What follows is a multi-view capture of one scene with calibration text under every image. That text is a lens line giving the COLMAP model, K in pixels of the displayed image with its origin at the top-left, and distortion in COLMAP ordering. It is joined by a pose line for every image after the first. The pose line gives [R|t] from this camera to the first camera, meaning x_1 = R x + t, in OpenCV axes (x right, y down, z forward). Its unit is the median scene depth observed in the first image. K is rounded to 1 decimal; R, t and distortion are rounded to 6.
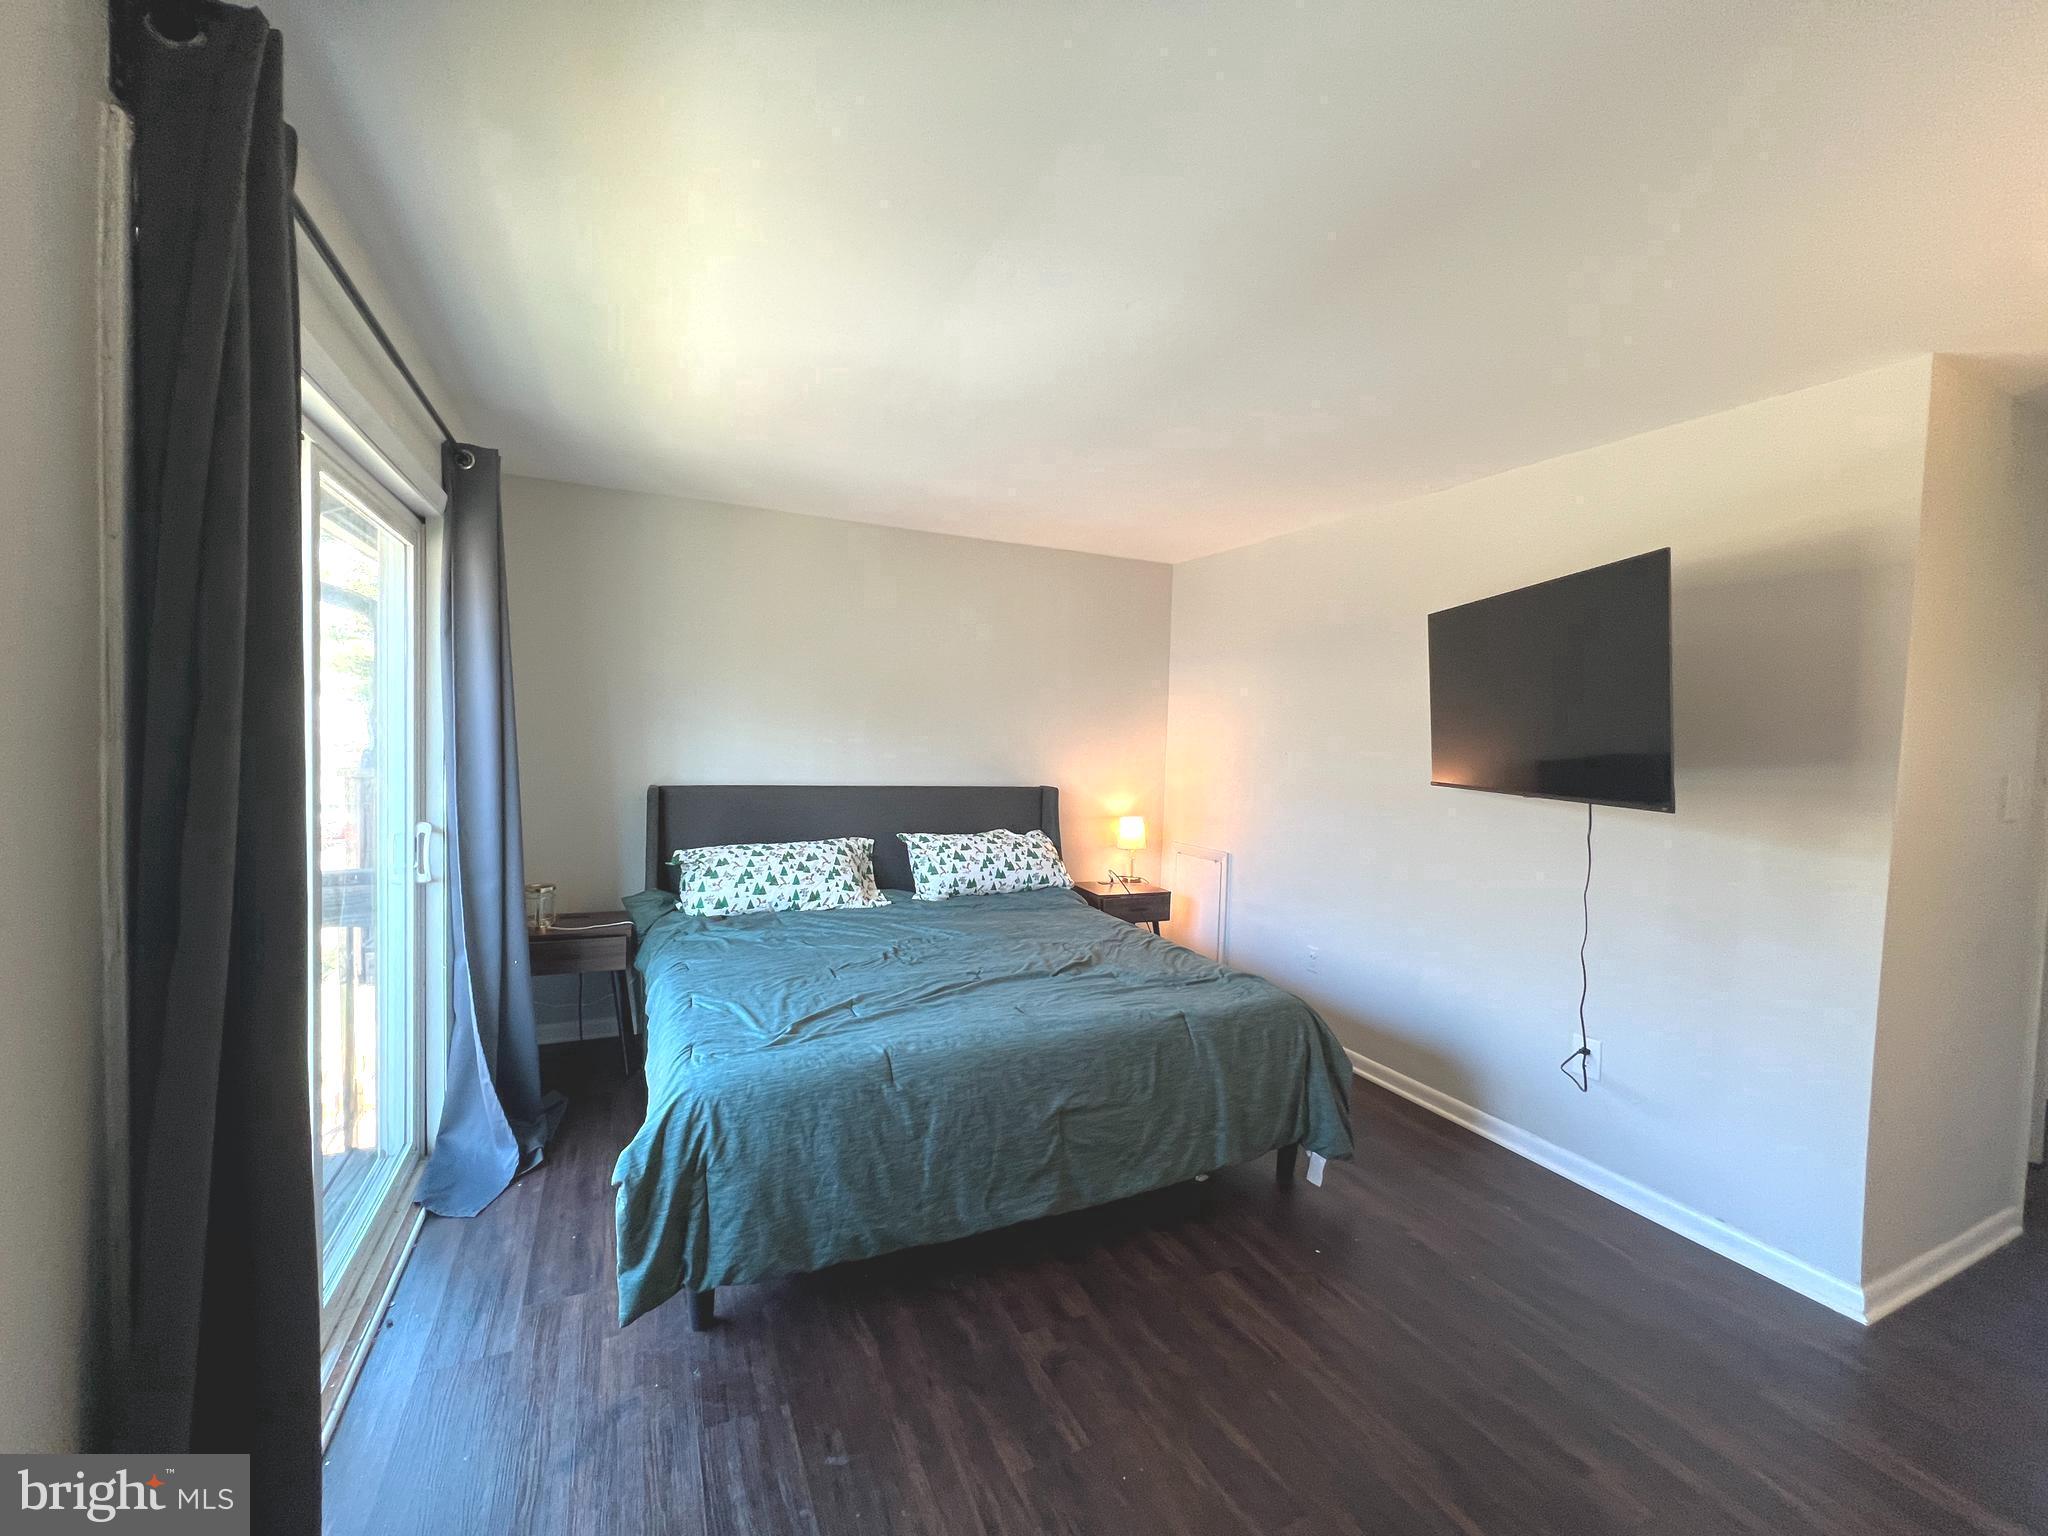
lens RADIAL K [[827.3, 0, 1021.6], [0, 827.3, 760.8], [0, 0, 1]] dist [-0.002822, -0.000154]
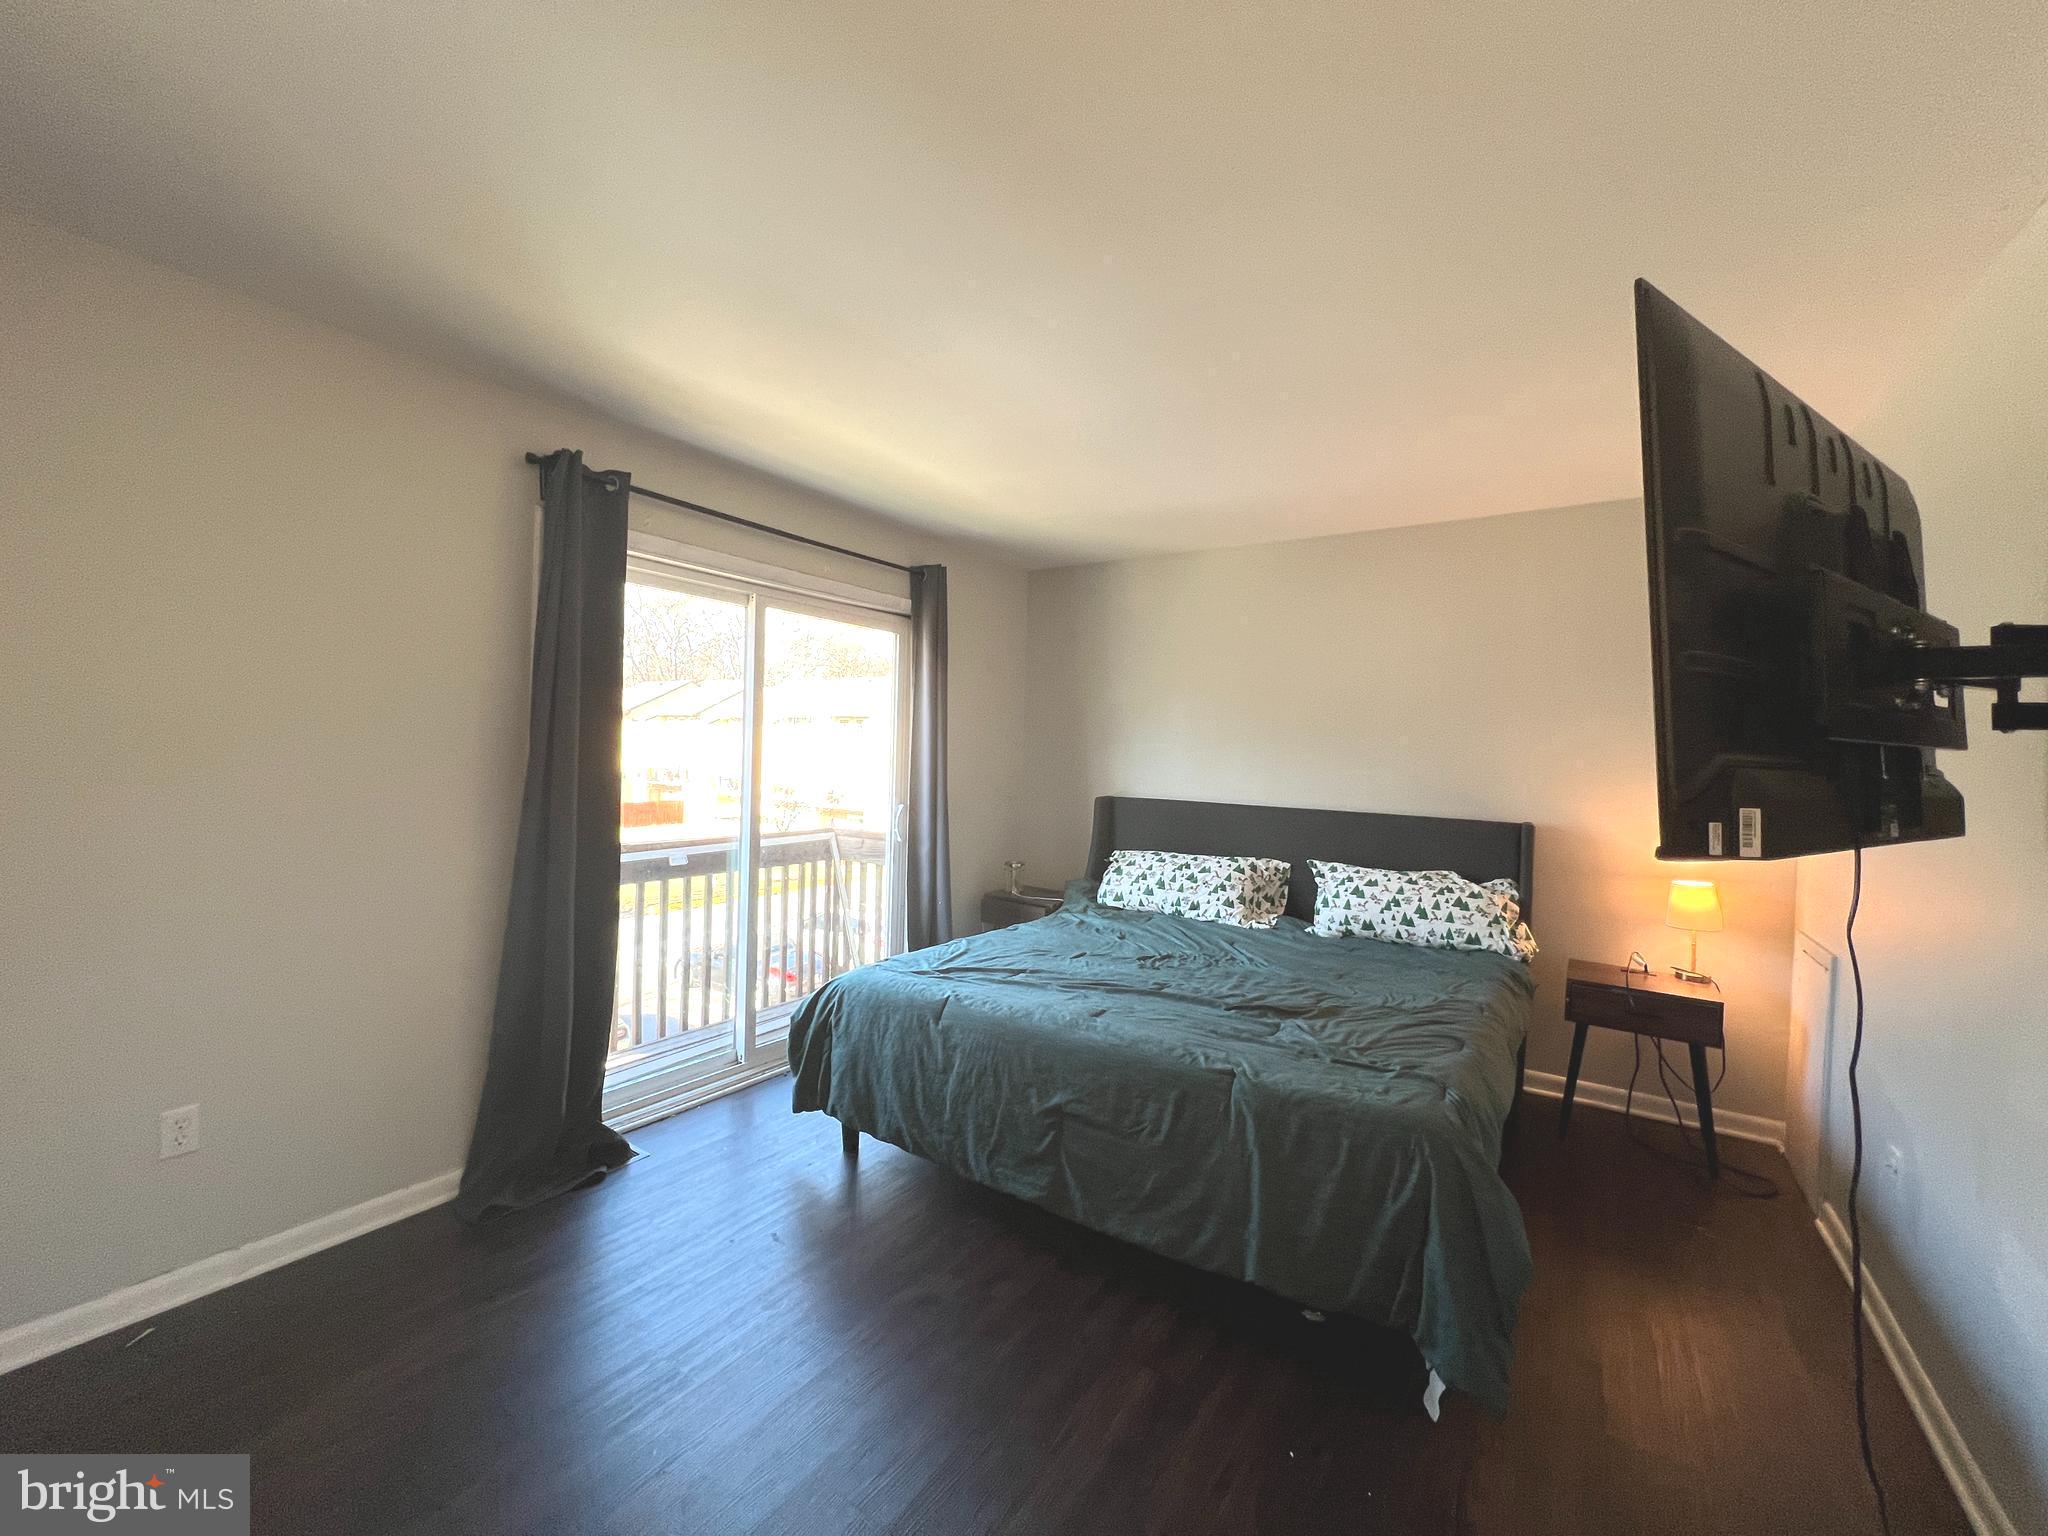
lens RADIAL K [[827.3, 0, 1021.6], [0, 827.3, 760.8], [0, 0, 1]] dist [-0.002822, -0.000154]
pose [[0.510223, -0.005270, -0.860026, 0.562587], [-0.043545, 0.998540, -0.031952, 0.023150], [0.858939, 0.053752, 0.509248, 0.272215]]
